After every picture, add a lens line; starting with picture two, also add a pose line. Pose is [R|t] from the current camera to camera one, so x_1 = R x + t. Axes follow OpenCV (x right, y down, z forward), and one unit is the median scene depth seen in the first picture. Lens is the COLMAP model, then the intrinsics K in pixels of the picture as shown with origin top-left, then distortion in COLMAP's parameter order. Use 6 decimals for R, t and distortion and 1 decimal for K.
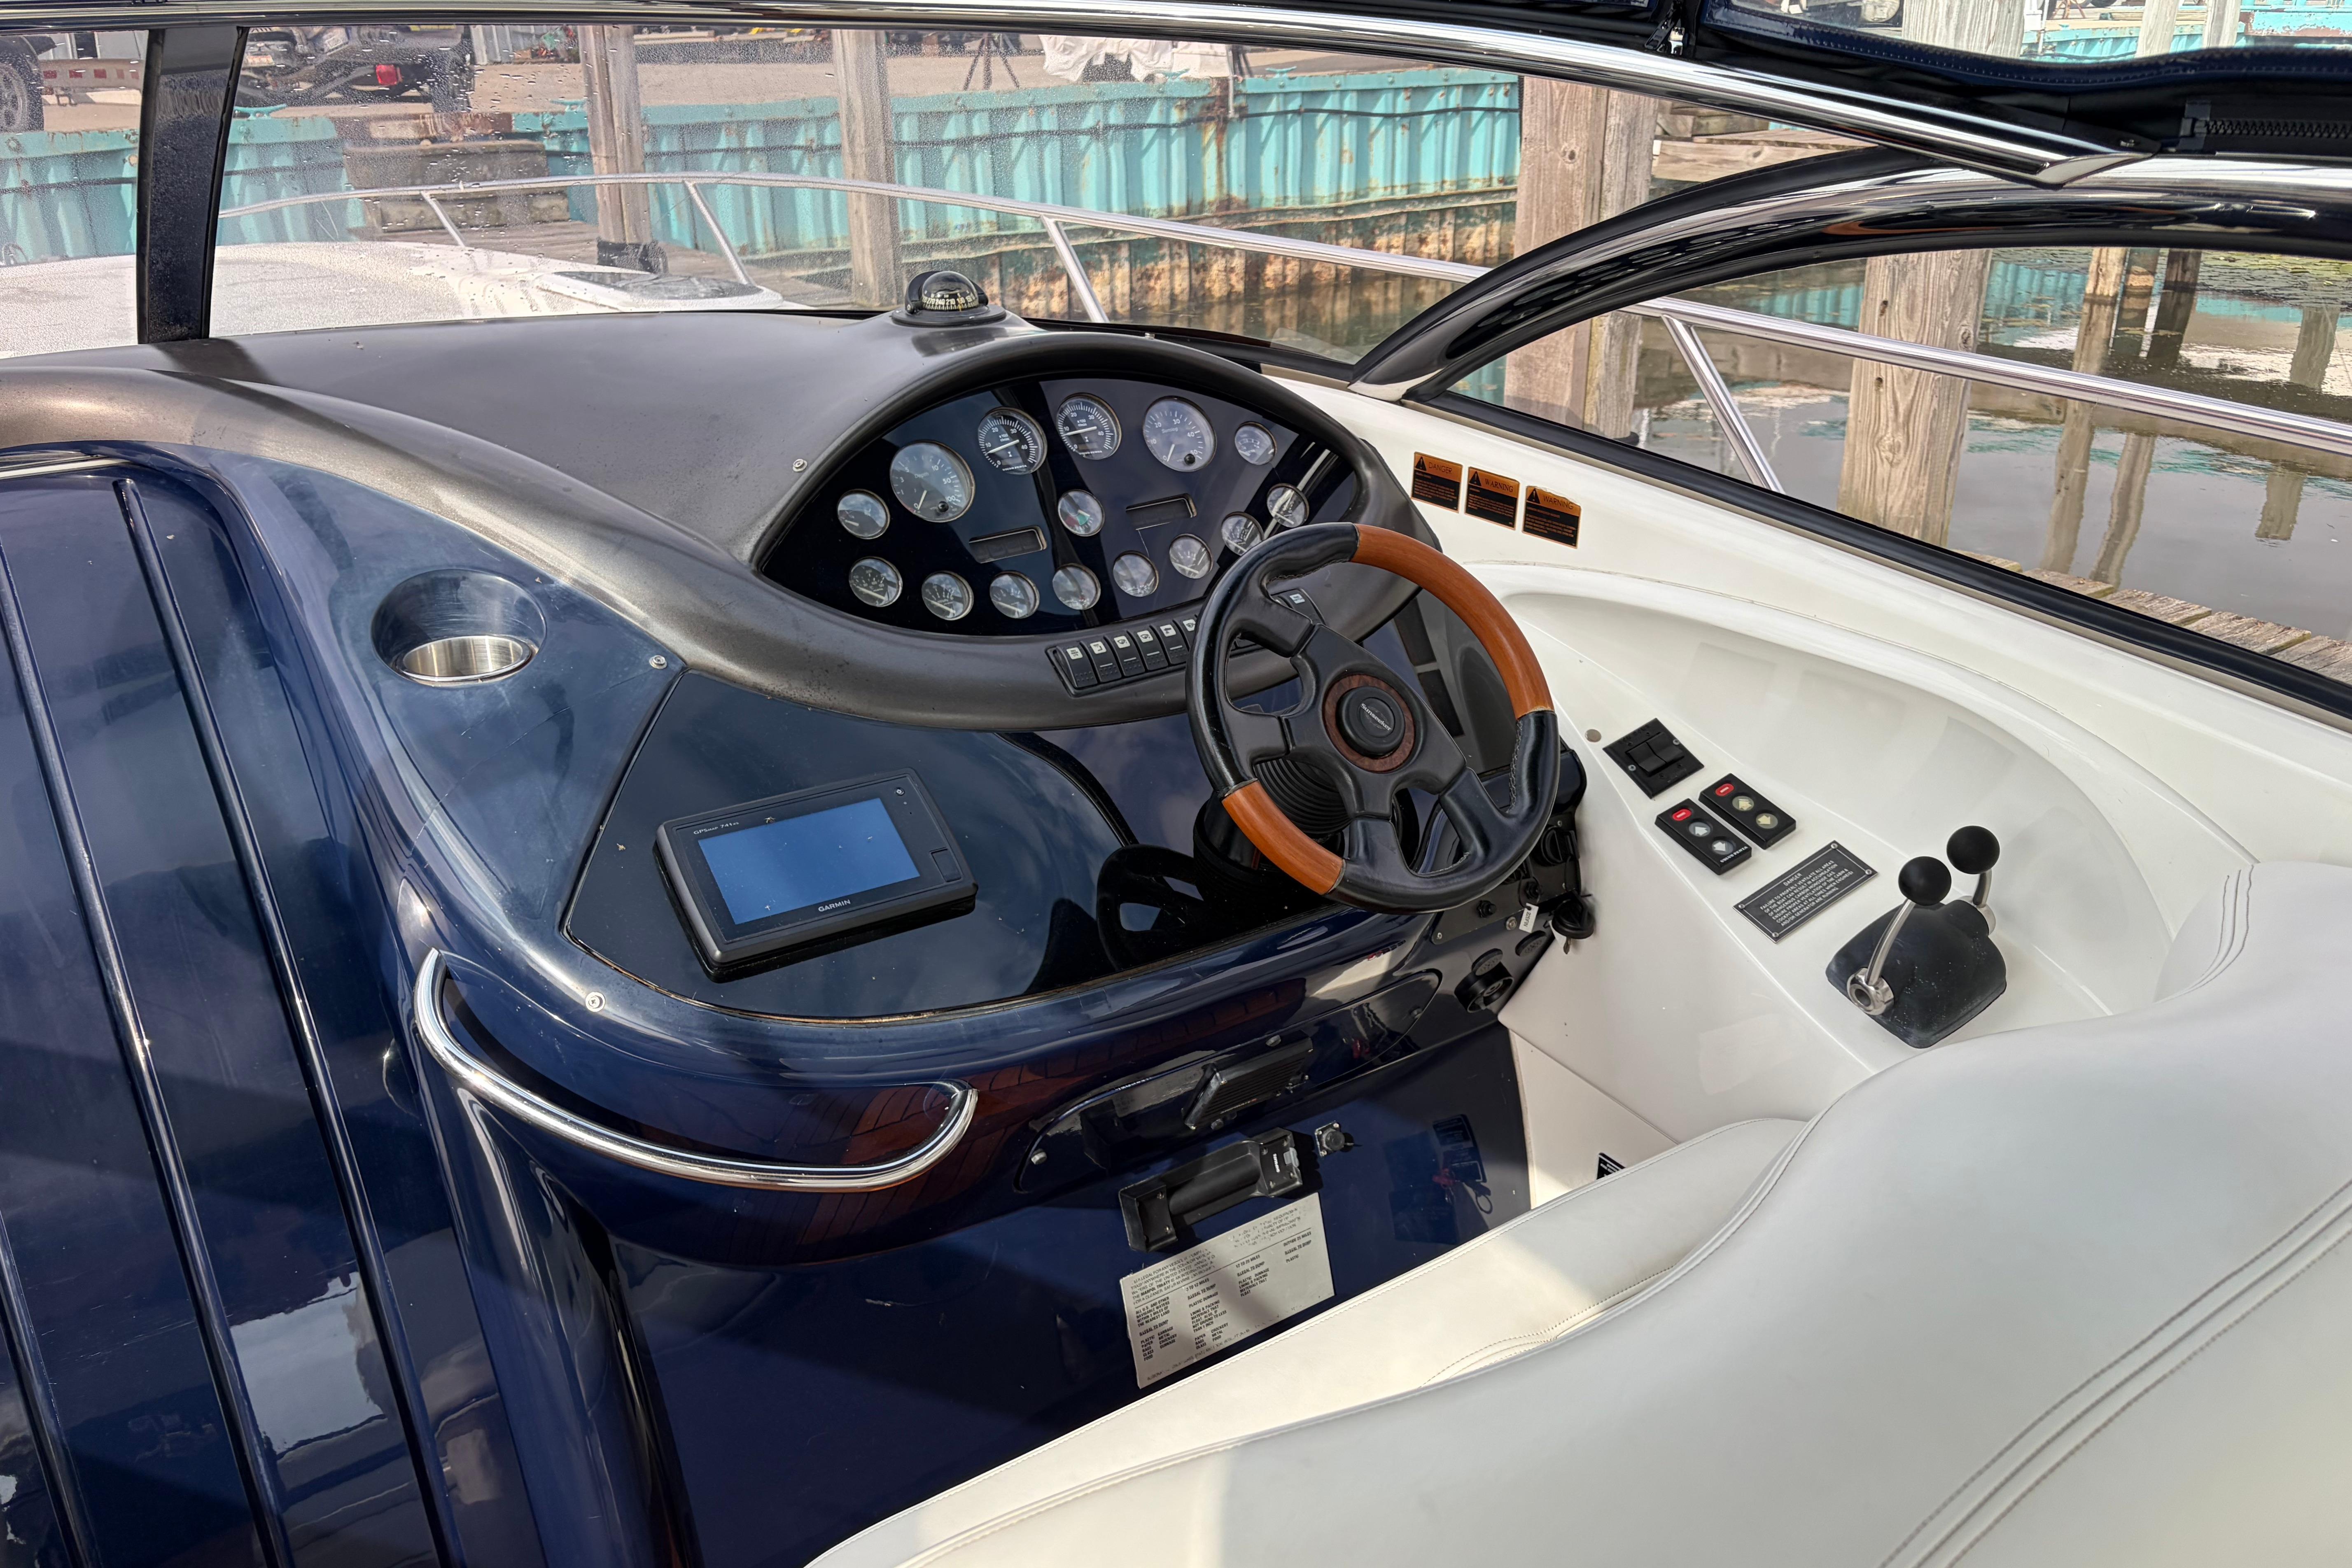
lens RADIAL K [[1786.0, 0, 1176.0], [0, 1786.0, 784.0], [0, 0, 1]] dist [0.012438, -0.000305]
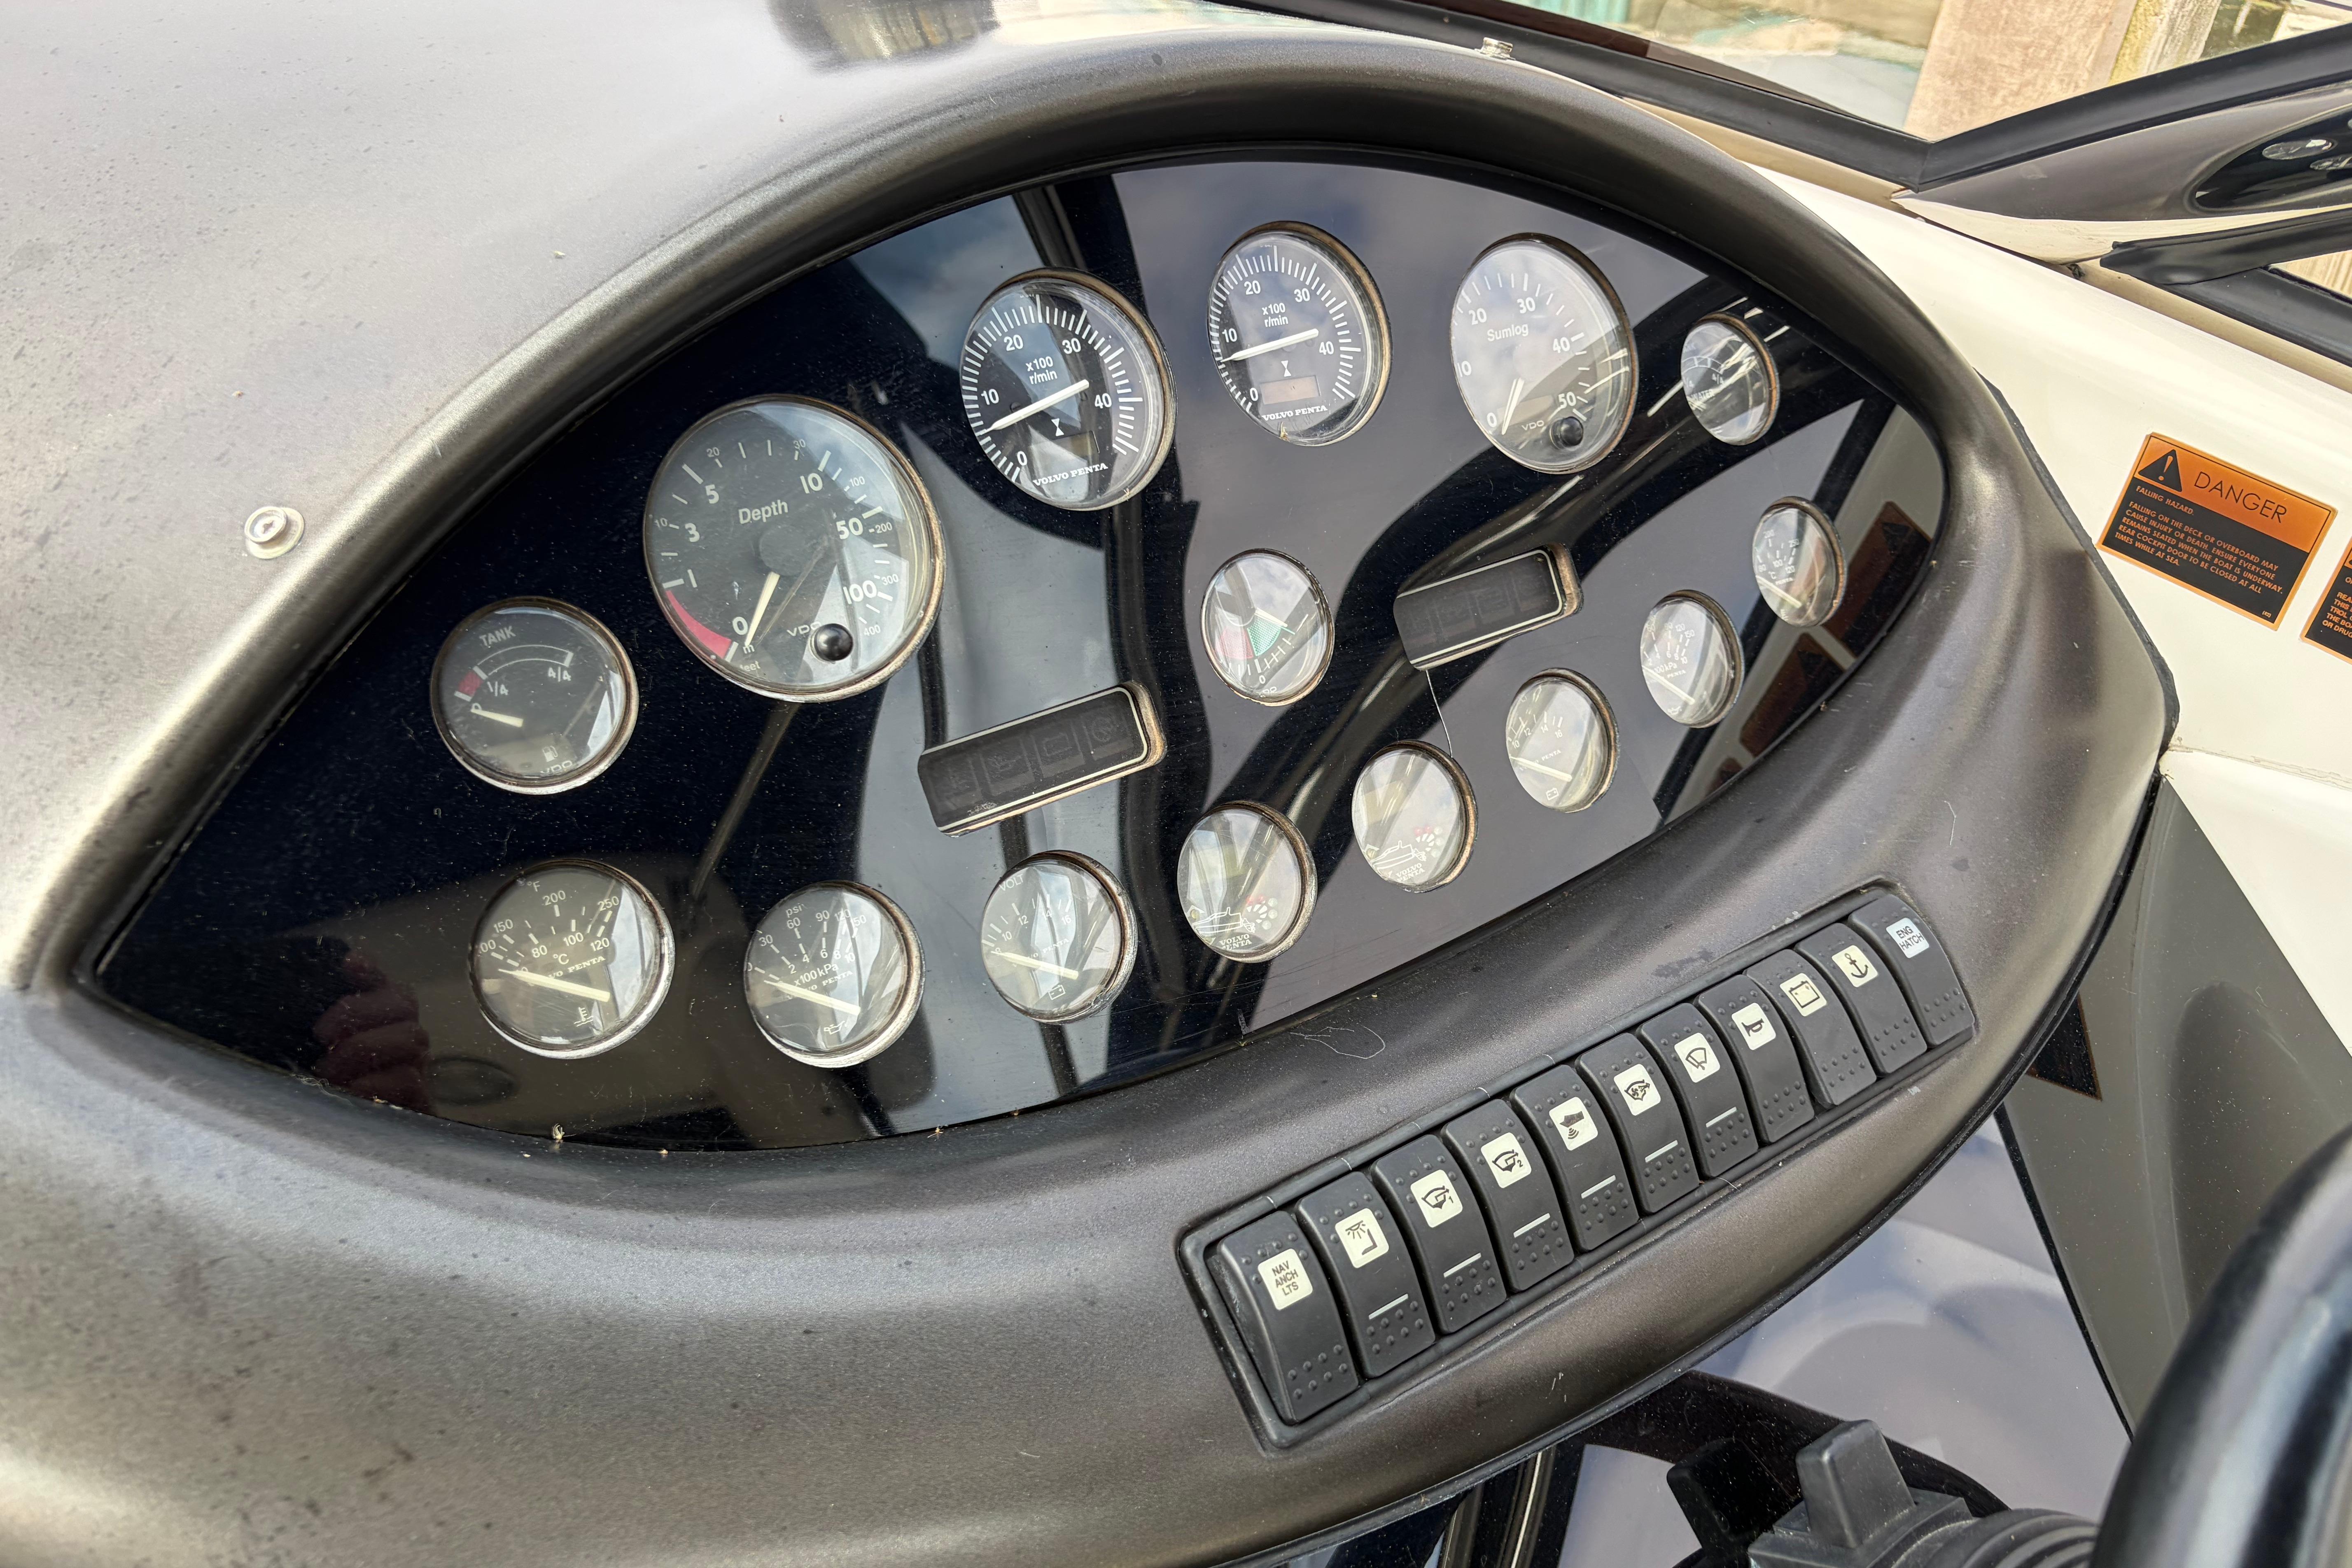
lens RADIAL K [[1786.0, 0, 1176.0], [0, 1786.0, 784.0], [0, 0, 1]] dist [0.012438, -0.000305]
pose [[0.996477, 0.055457, 0.062918, -0.089695], [-0.066947, 0.977828, 0.198421, -0.190209], [-0.050520, -0.201934, 0.978095, 0.694483]]
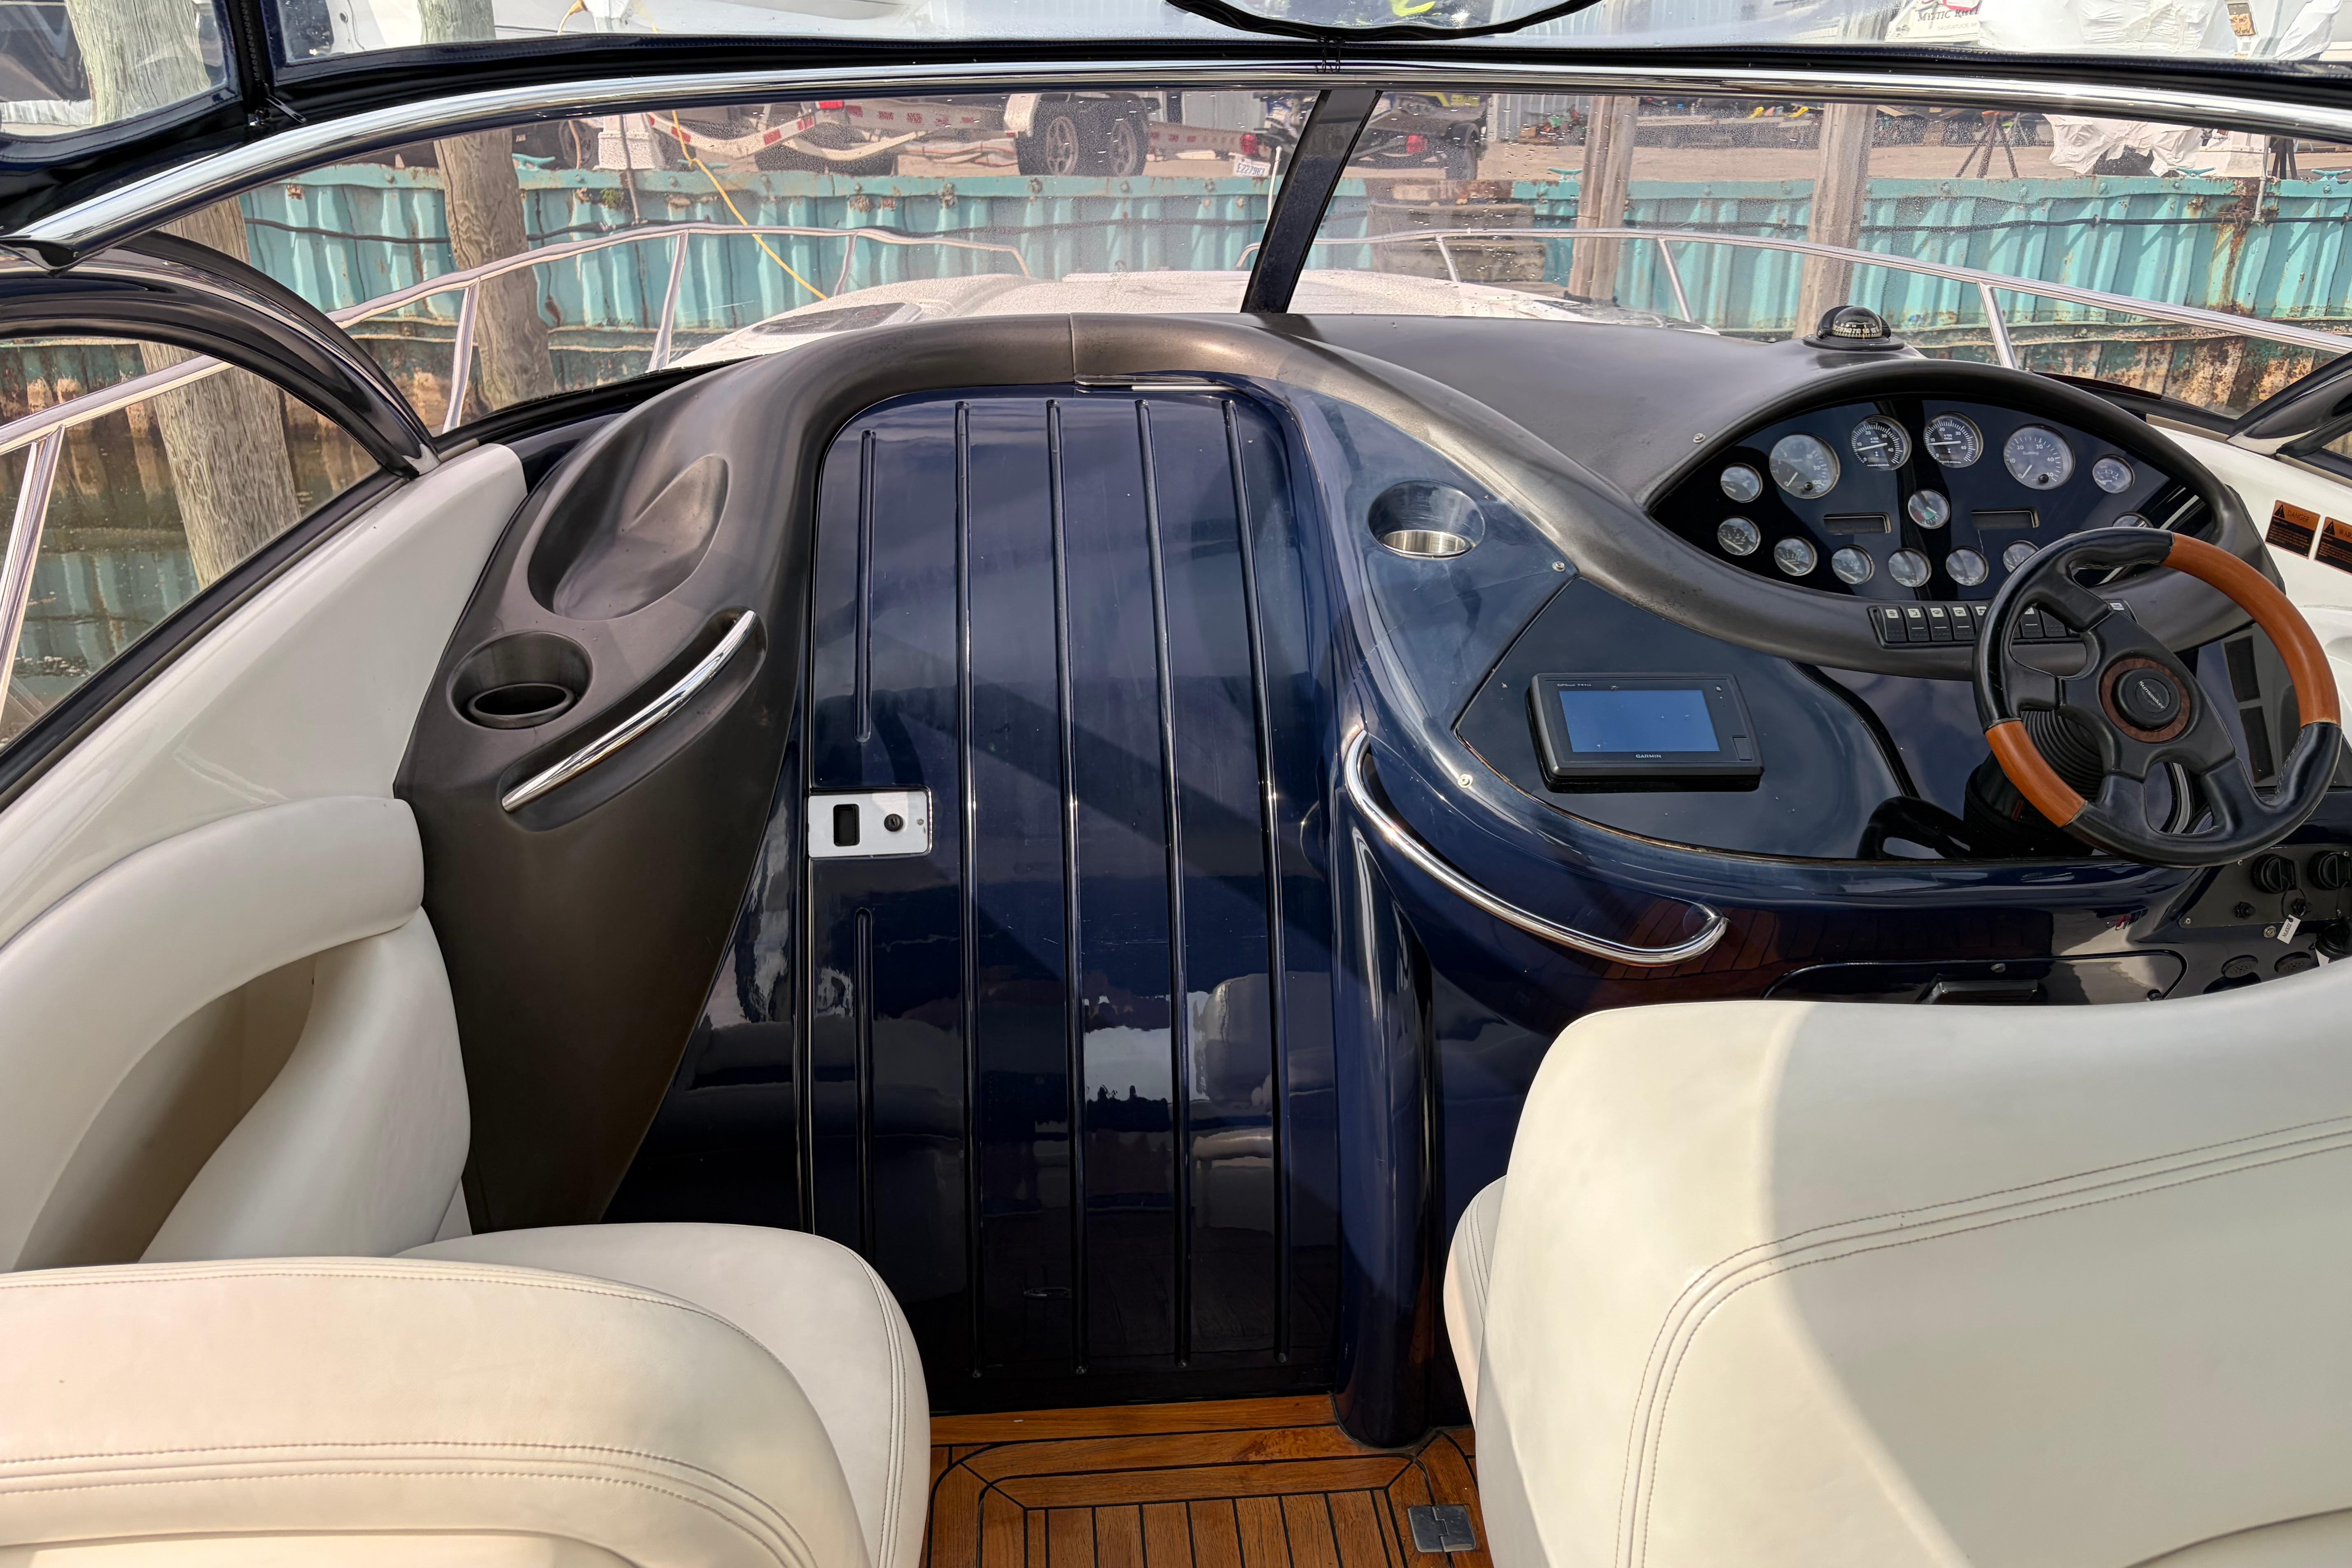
lens RADIAL K [[1740.7, 0, 1176.0], [0, 1740.7, 784.0], [0, 0, 1]] dist [0.066556, -0.071373]
pose [[0.871942, 0.200718, -0.446575, 0.070717], [-0.216111, 0.976224, 0.016816, 0.117299], [0.439333, 0.081848, 0.894588, -0.257088]]
